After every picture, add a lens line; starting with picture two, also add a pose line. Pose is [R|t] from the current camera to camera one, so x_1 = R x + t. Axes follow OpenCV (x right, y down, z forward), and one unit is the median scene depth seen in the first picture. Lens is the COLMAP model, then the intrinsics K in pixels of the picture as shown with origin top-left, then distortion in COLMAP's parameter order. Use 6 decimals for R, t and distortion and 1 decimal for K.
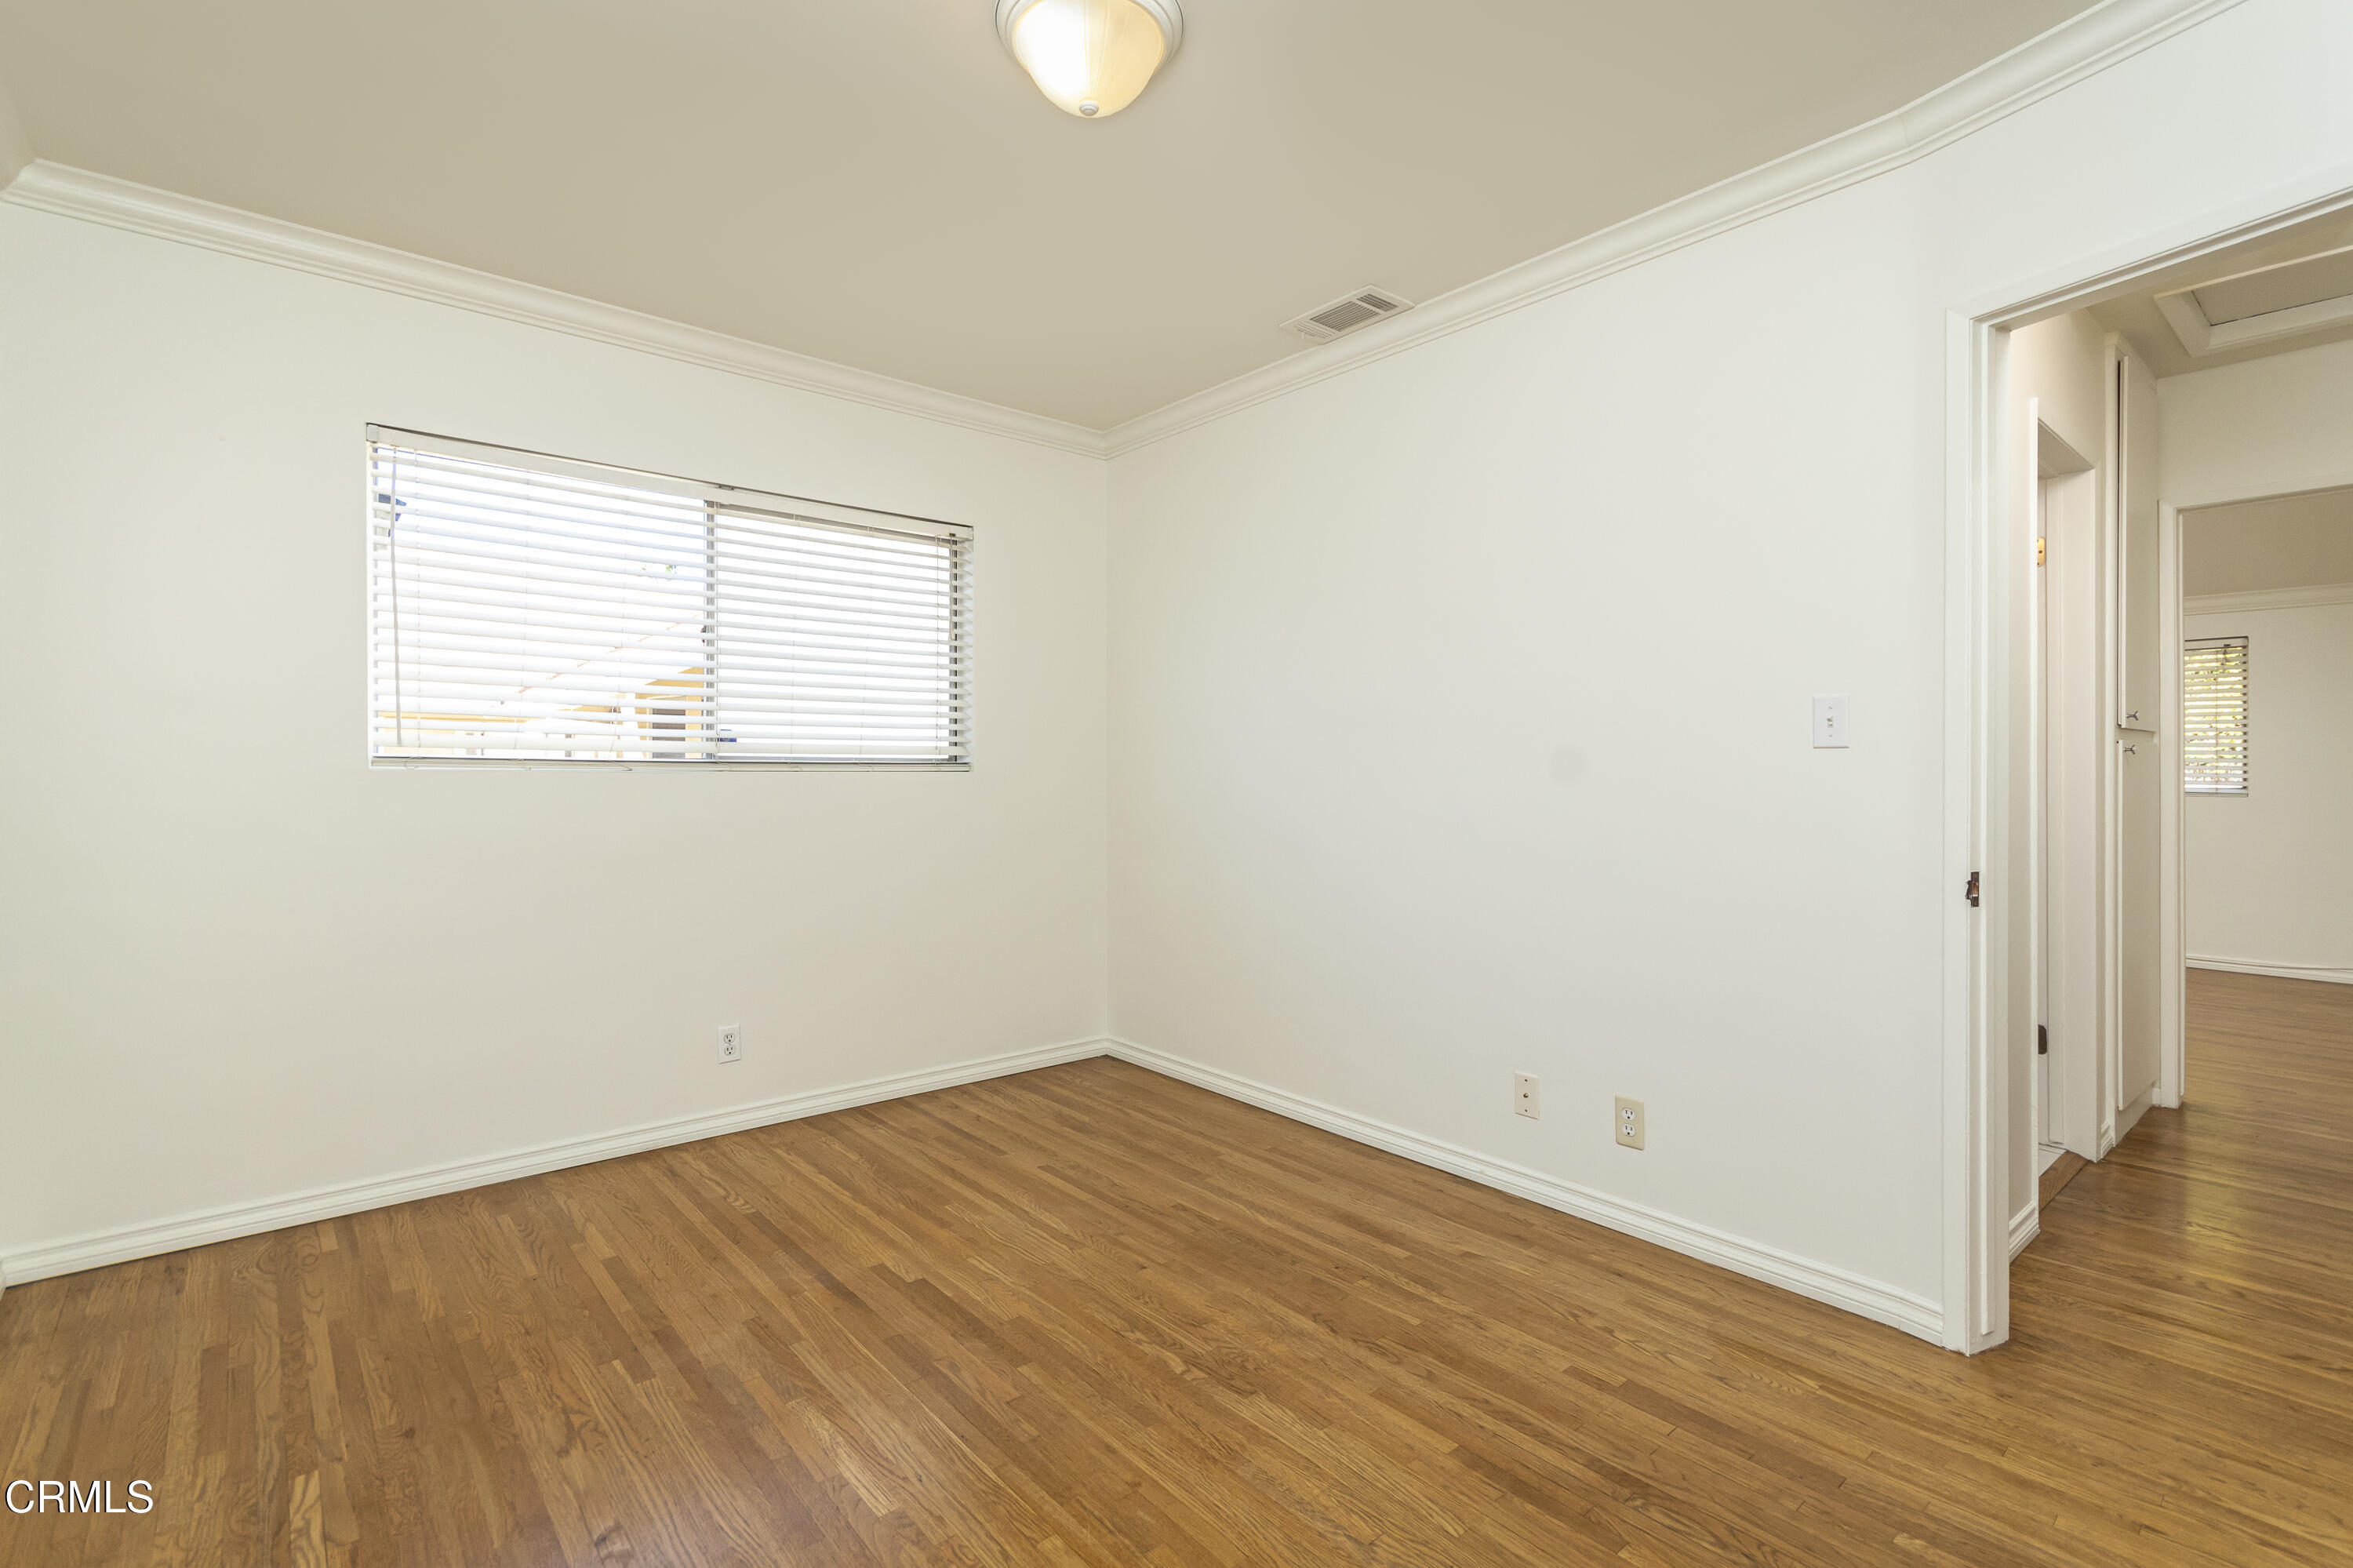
lens RADIAL K [[1054.3, 0, 1169.2], [0, 1054.3, 775.9], [0, 0, 1]] dist [0.000752, 0.000701]
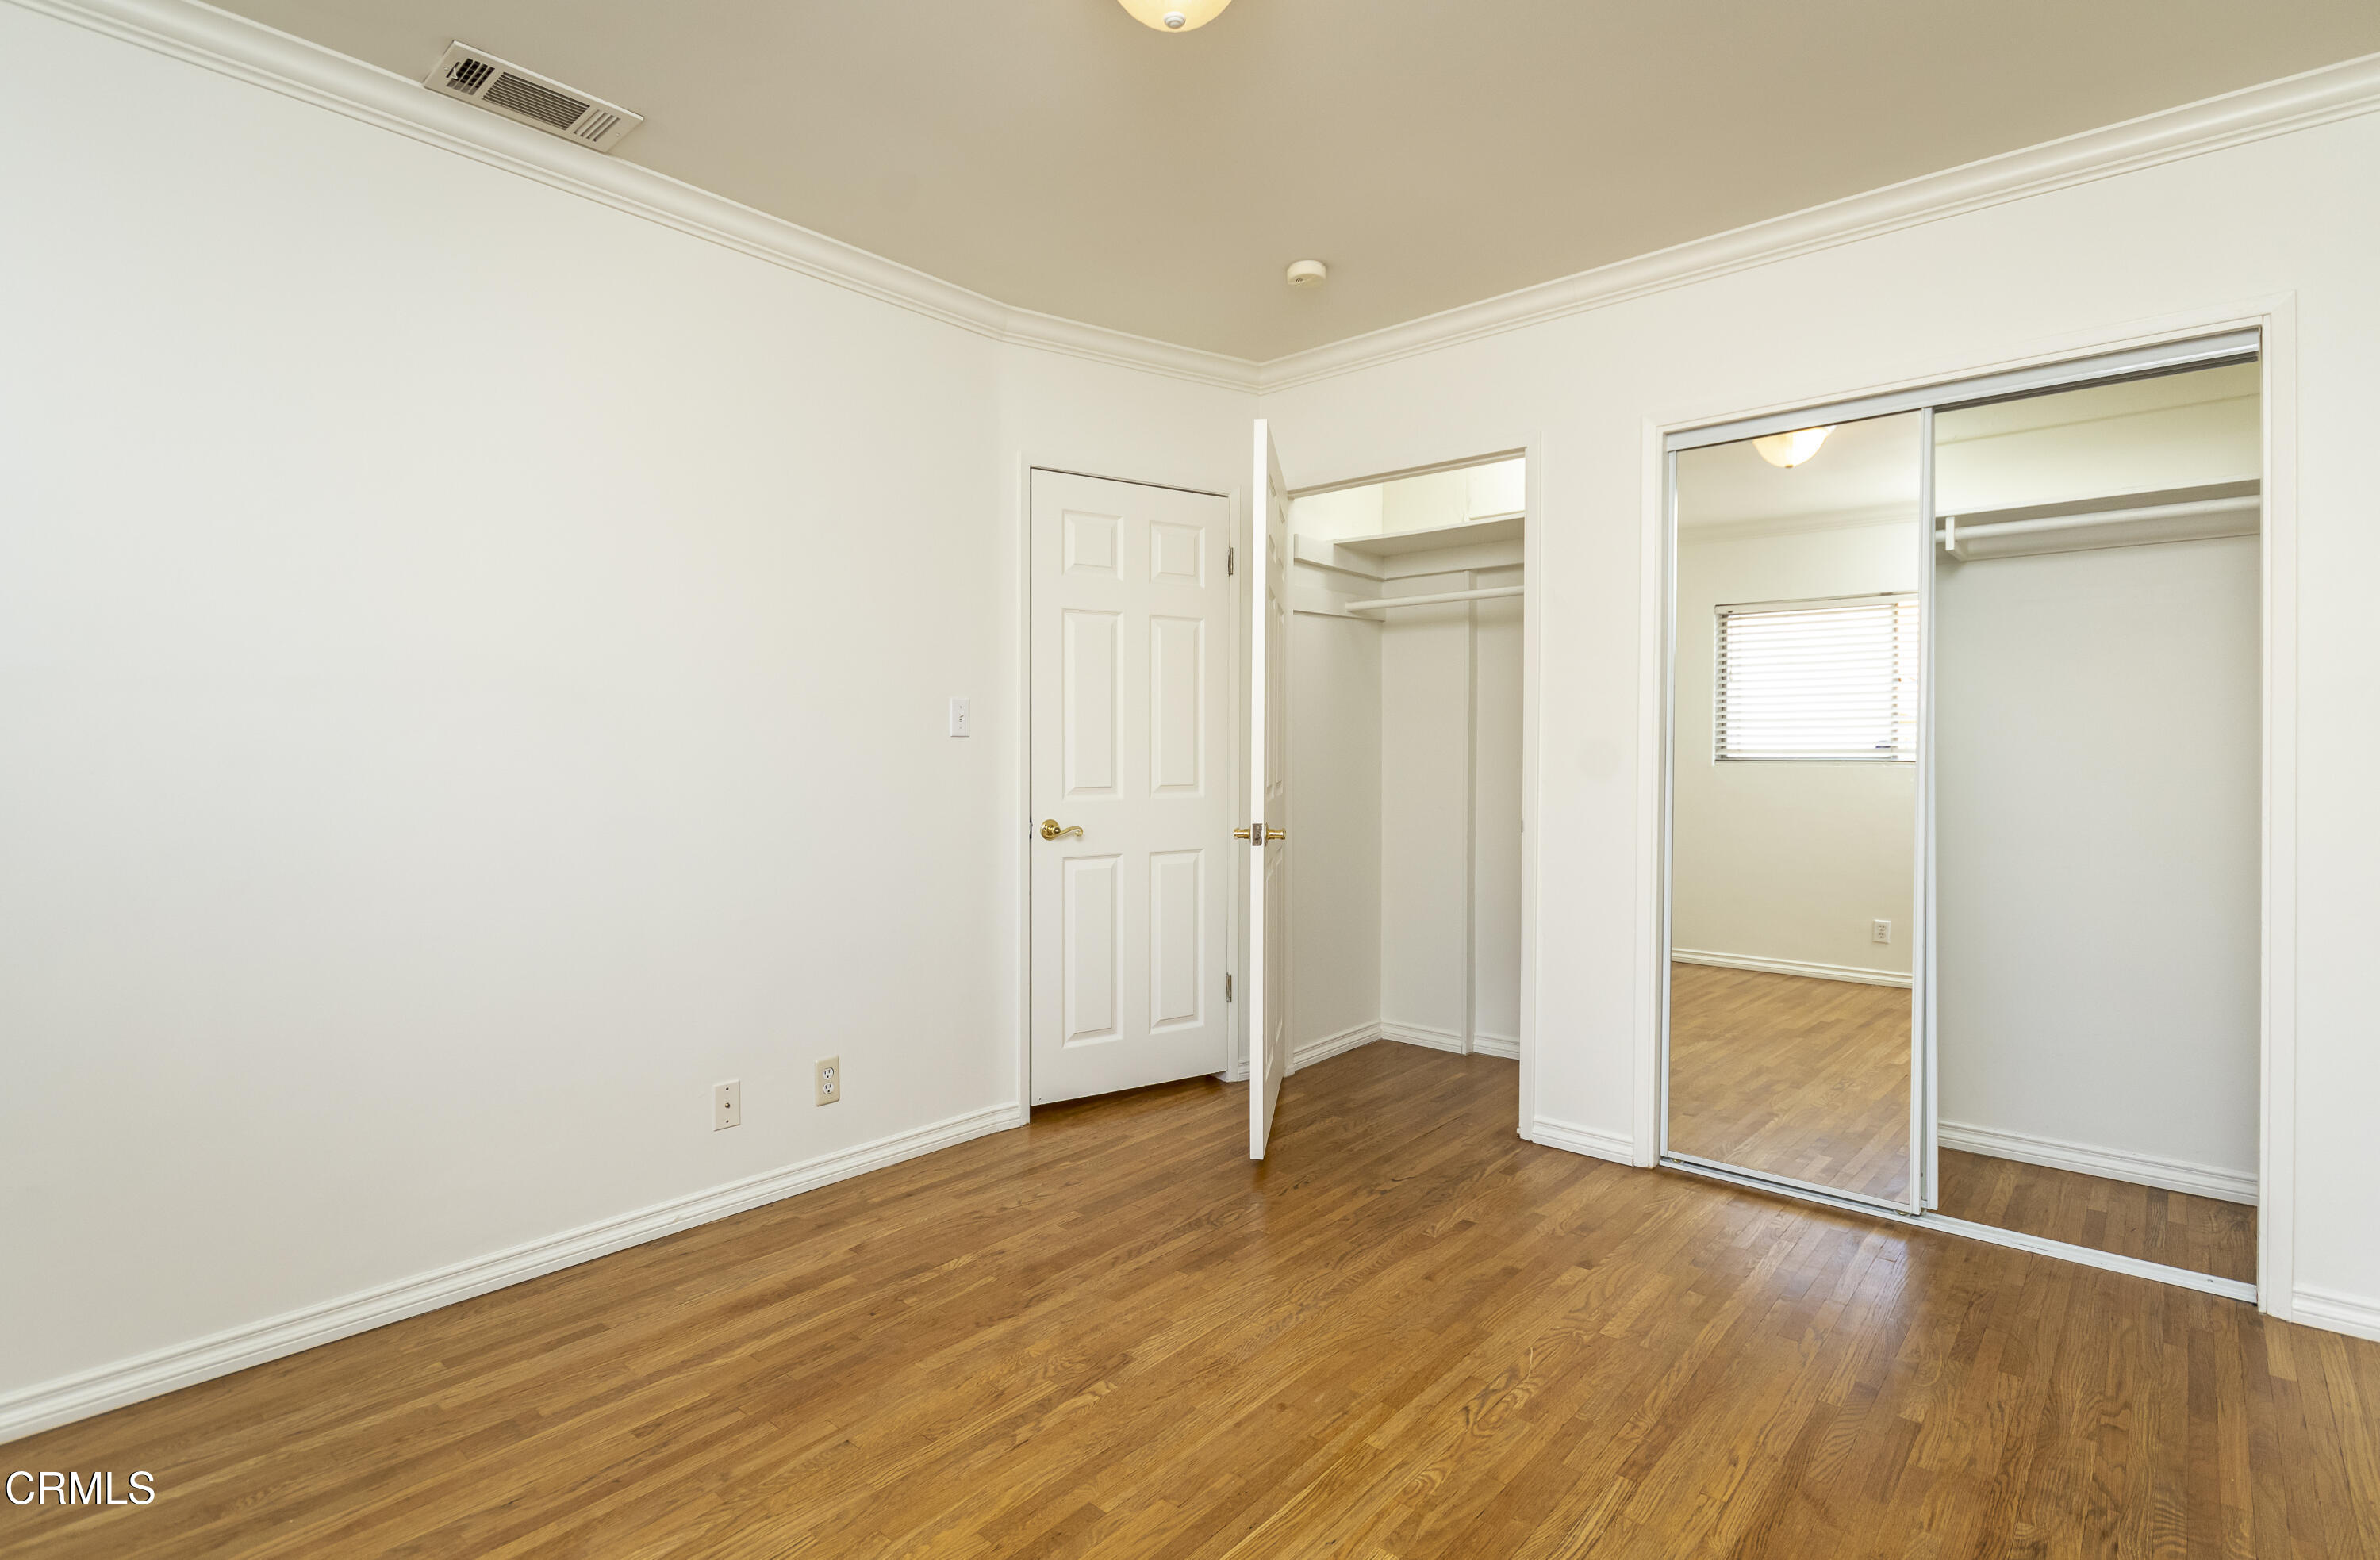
lens RADIAL K [[1141.1, 0, 1141.3], [0, 1141.1, 784.9], [0, 0, 1]] dist [-0.001120, -0.000363]
pose [[-0.122256, -0.029724, 0.992053, -0.768922], [0.006287, 0.999508, 0.030722, -0.008406], [-0.992479, 0.009993, -0.122009, 0.841153]]
